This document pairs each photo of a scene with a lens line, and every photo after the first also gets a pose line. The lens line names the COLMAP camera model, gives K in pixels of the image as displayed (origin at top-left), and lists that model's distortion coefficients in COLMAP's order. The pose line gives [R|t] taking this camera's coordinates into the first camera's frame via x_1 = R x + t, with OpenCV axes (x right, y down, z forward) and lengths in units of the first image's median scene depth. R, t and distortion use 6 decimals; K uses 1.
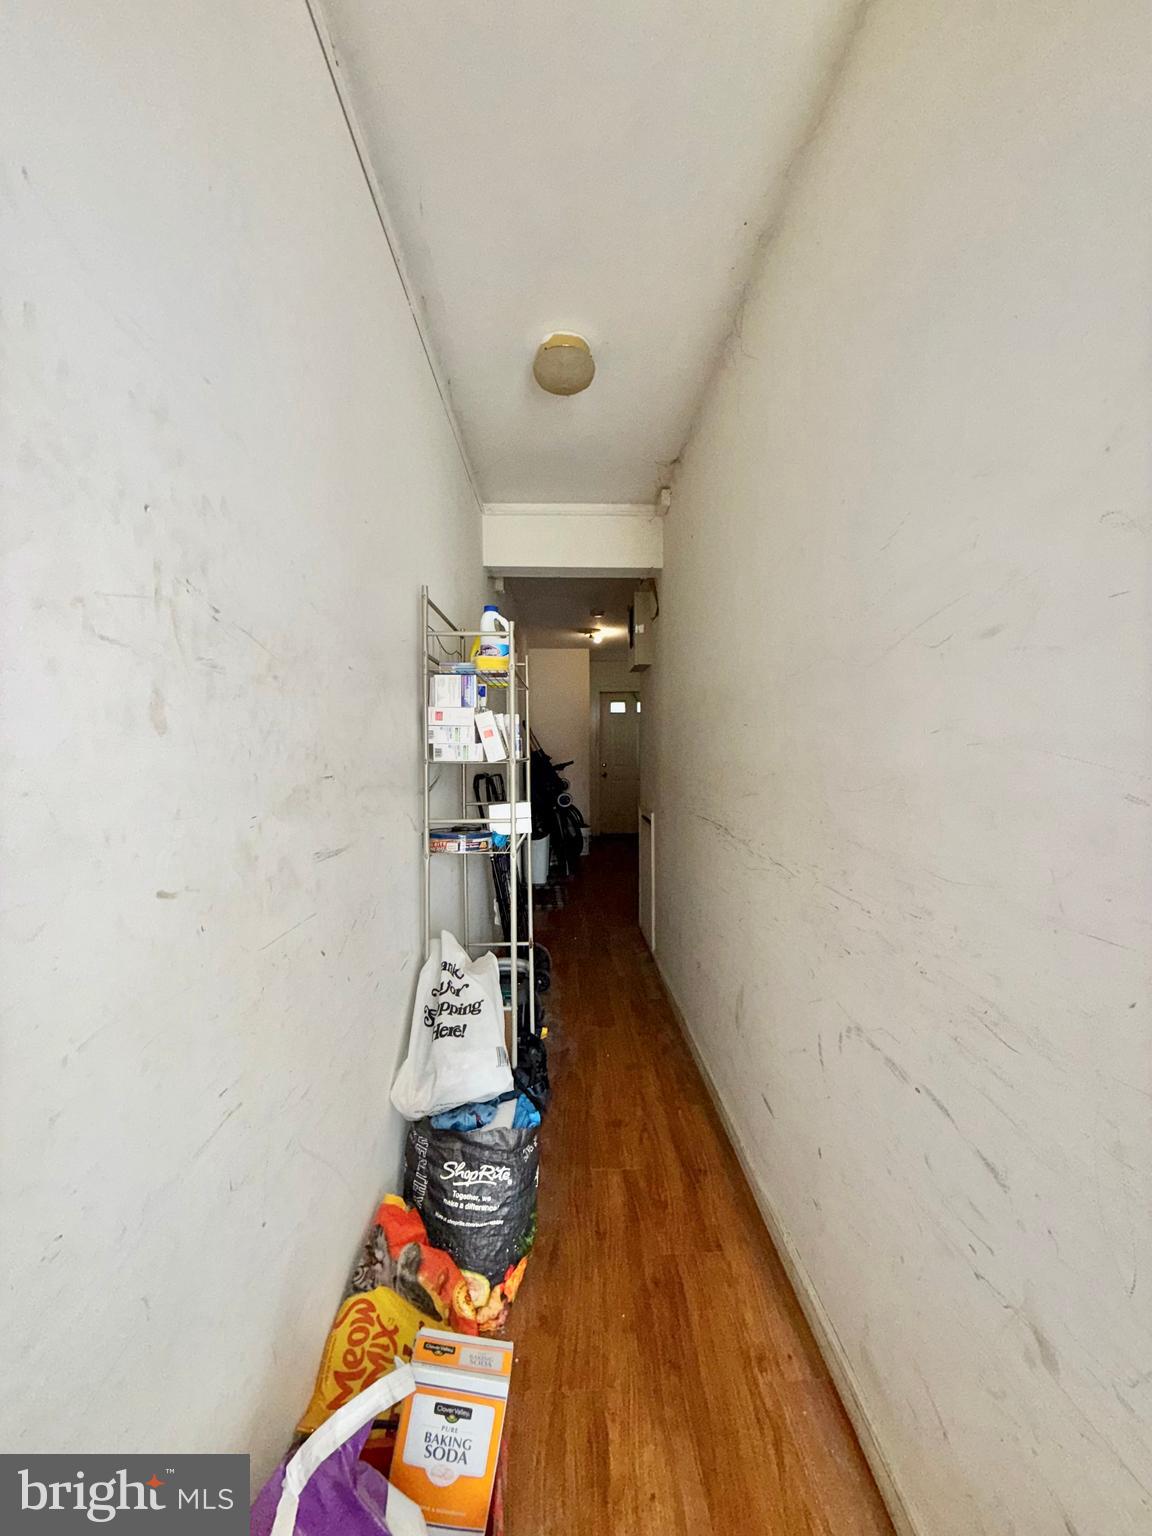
lens RADIAL K [[618.2, 0, 575.2], [0, 618.2, 762.5], [0, 0, 1]] dist [-0.001030, -0.000107]
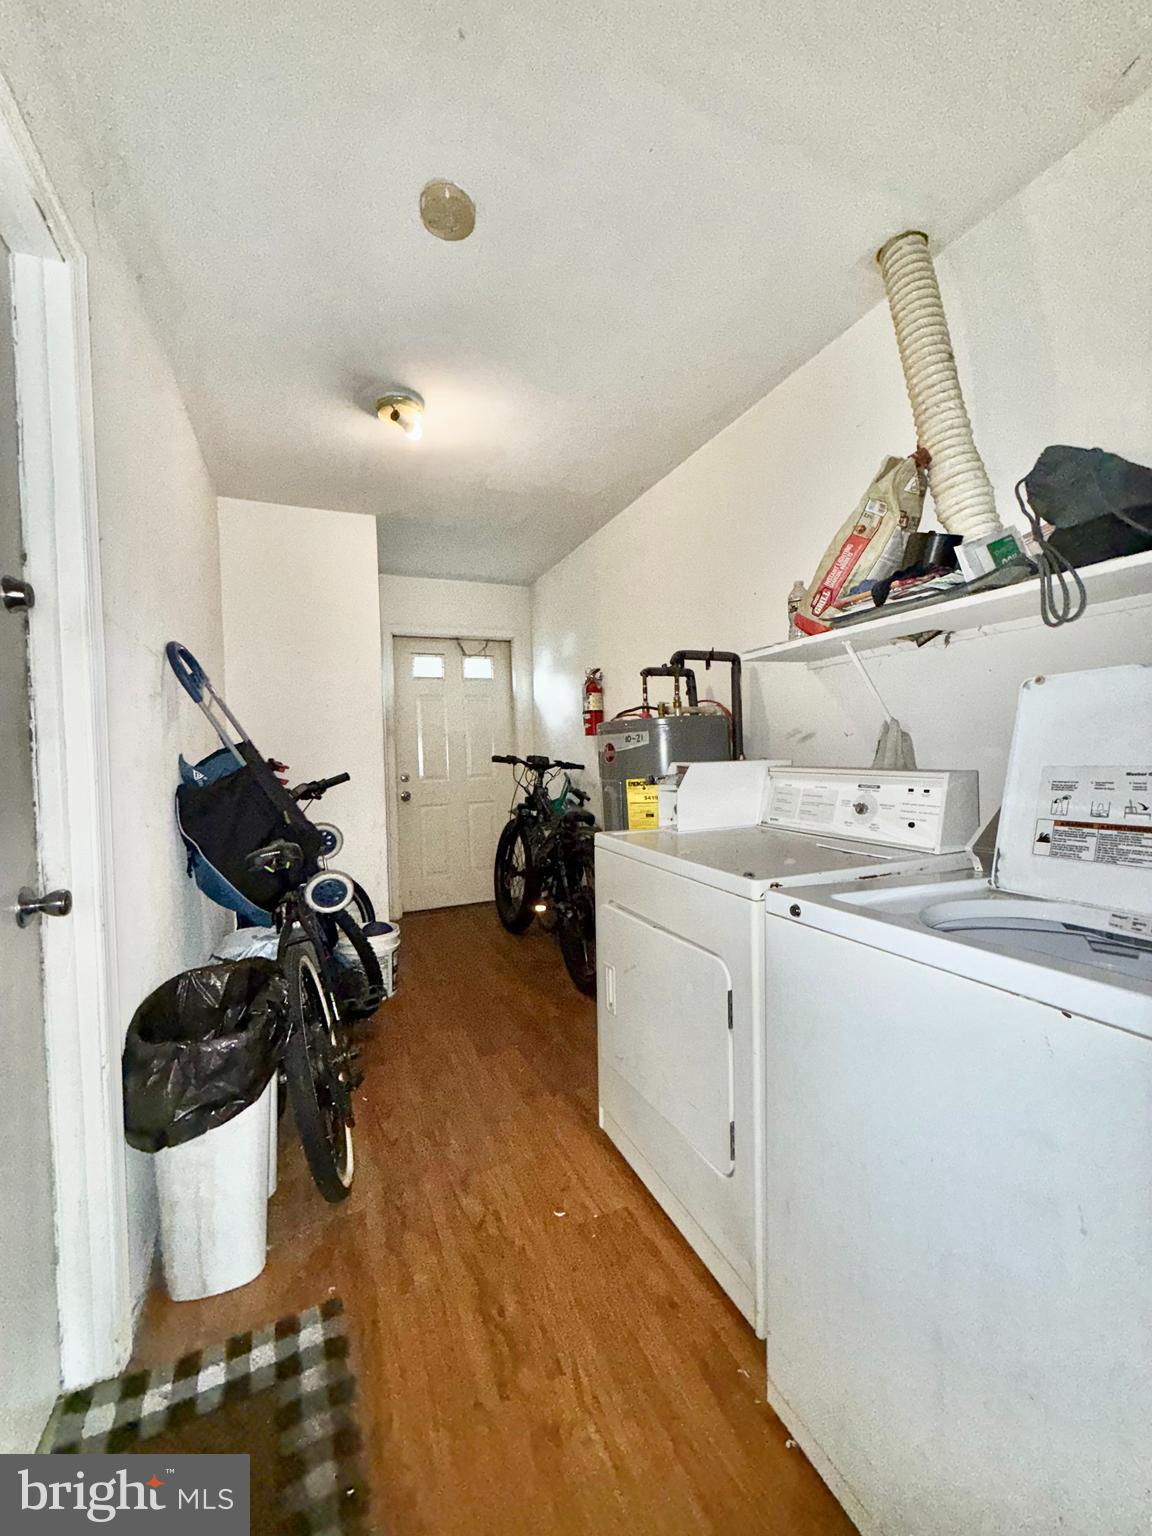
lens RADIAL K [[618.2, 0, 575.5], [0, 618.2, 766.7], [0, 0, 1]] dist [-0.001030, -0.000107]
pose [[0.928987, -0.025494, 0.369233, -0.013526], [0.025248, 0.999666, 0.005498, -0.005125], [-0.369250, 0.004215, 0.929321, 0.586793]]
